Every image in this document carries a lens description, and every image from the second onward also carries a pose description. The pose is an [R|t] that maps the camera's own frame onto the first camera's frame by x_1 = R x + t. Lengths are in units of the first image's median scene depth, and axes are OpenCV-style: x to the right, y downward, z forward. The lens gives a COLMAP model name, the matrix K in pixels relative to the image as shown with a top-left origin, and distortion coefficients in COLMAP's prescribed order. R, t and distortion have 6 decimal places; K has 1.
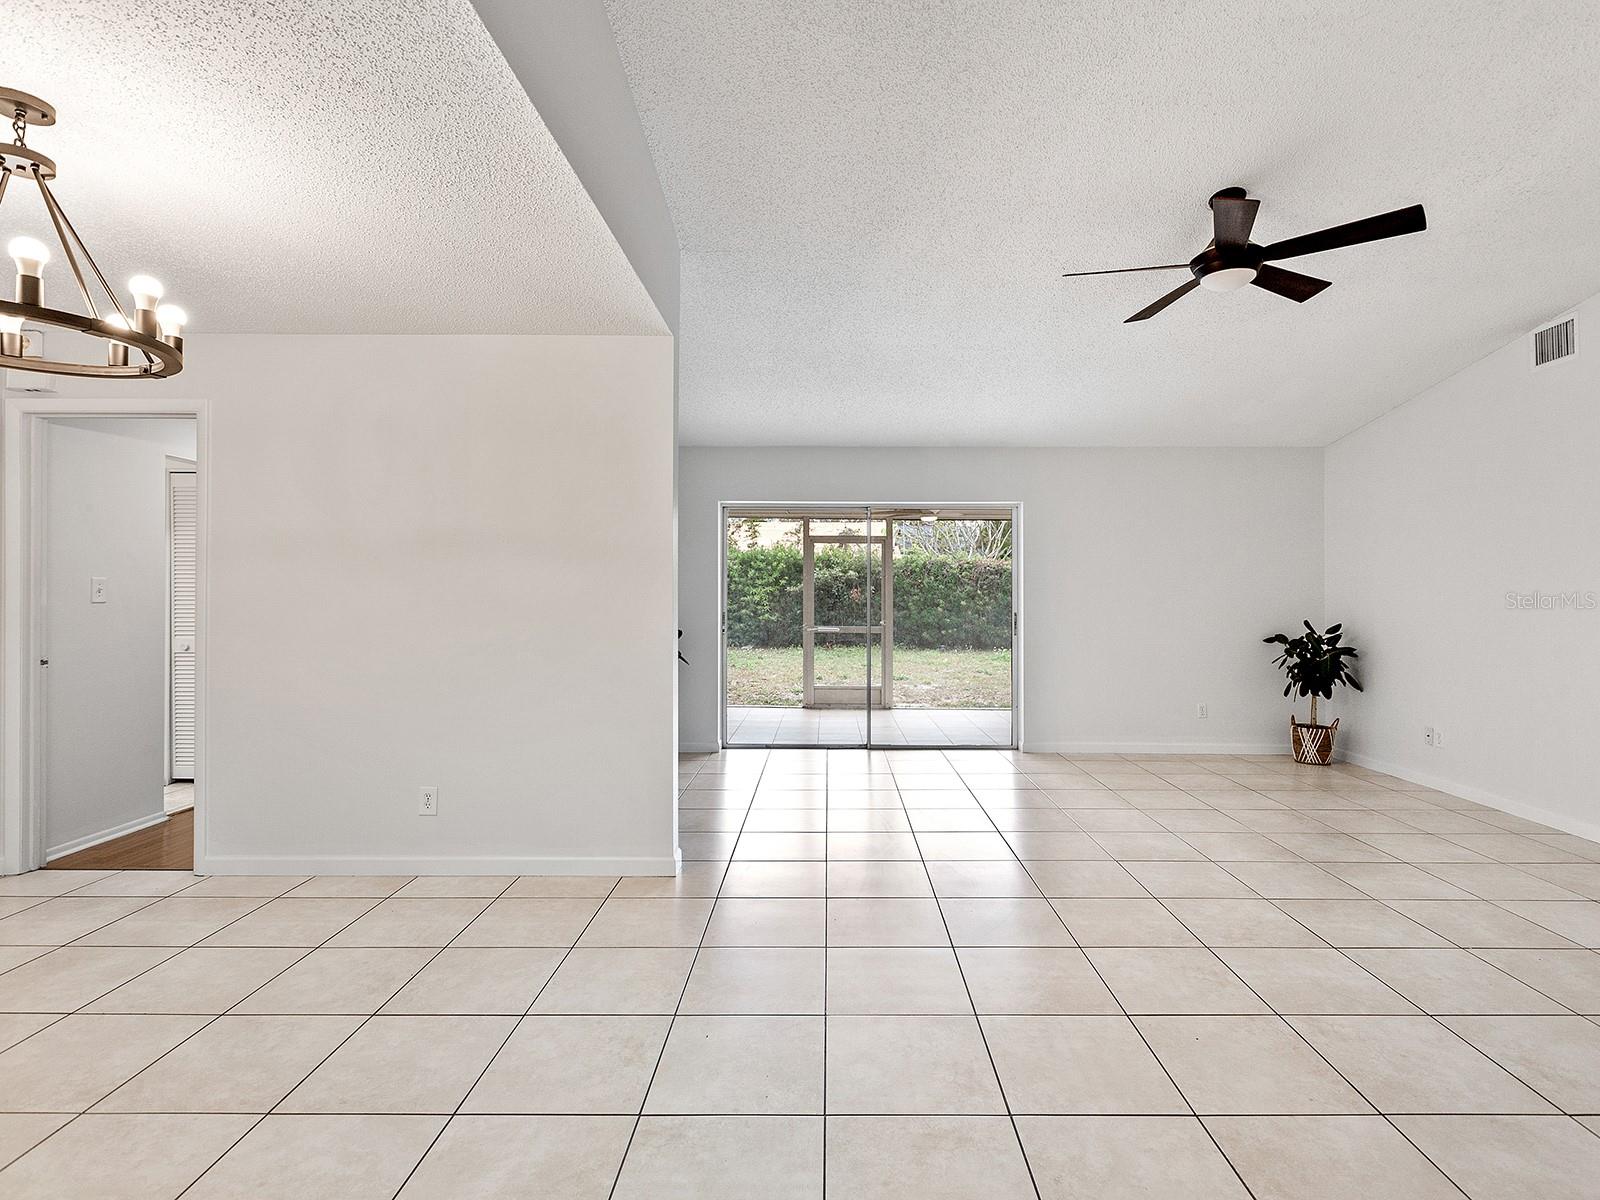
lens RADIAL K [[795.9, 0, 807.6], [0, 795.9, 590.6], [0, 0, 1]] dist [0.004460, -0.000174]
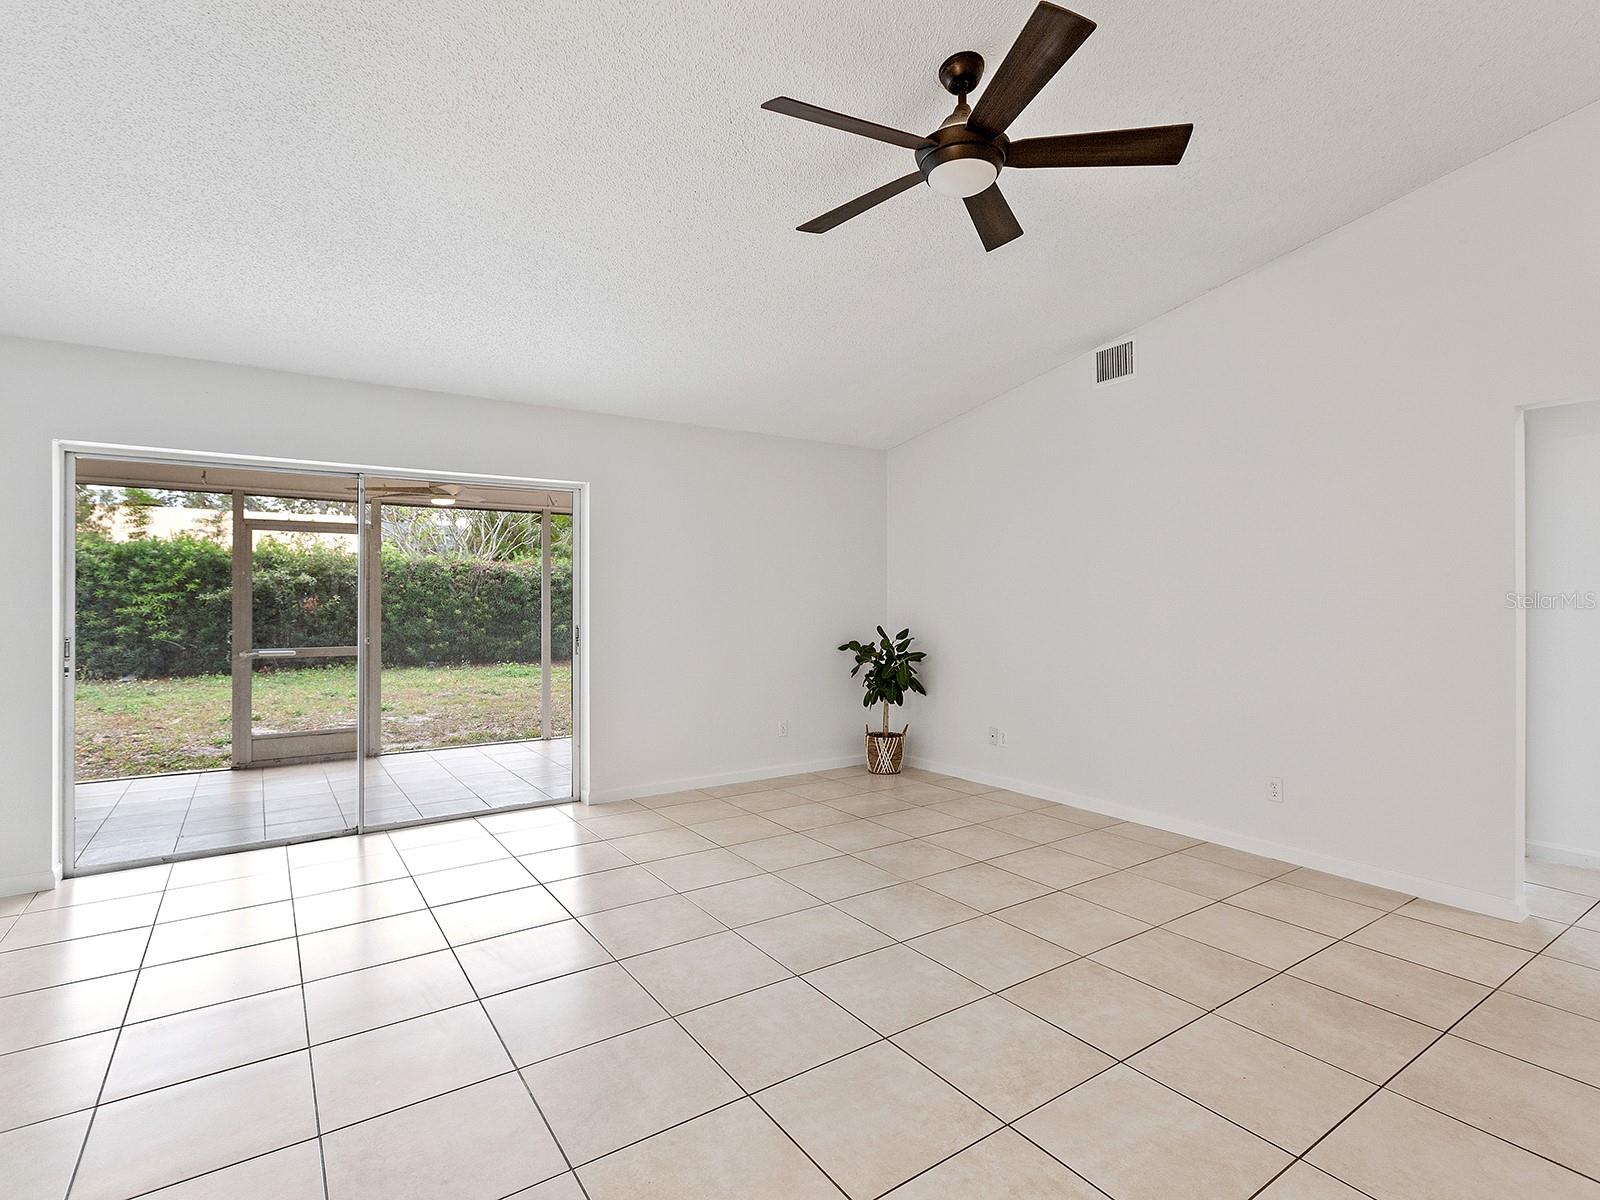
lens RADIAL K [[795.9, 0, 807.6], [0, 795.9, 590.6], [0, 0, 1]] dist [0.004460, -0.000174]
pose [[0.808801, -0.000406, 0.588082, -0.008355], [0.004818, 0.999971, -0.005935, -0.000284], [-0.588063, 0.007633, 0.808779, 0.143964]]
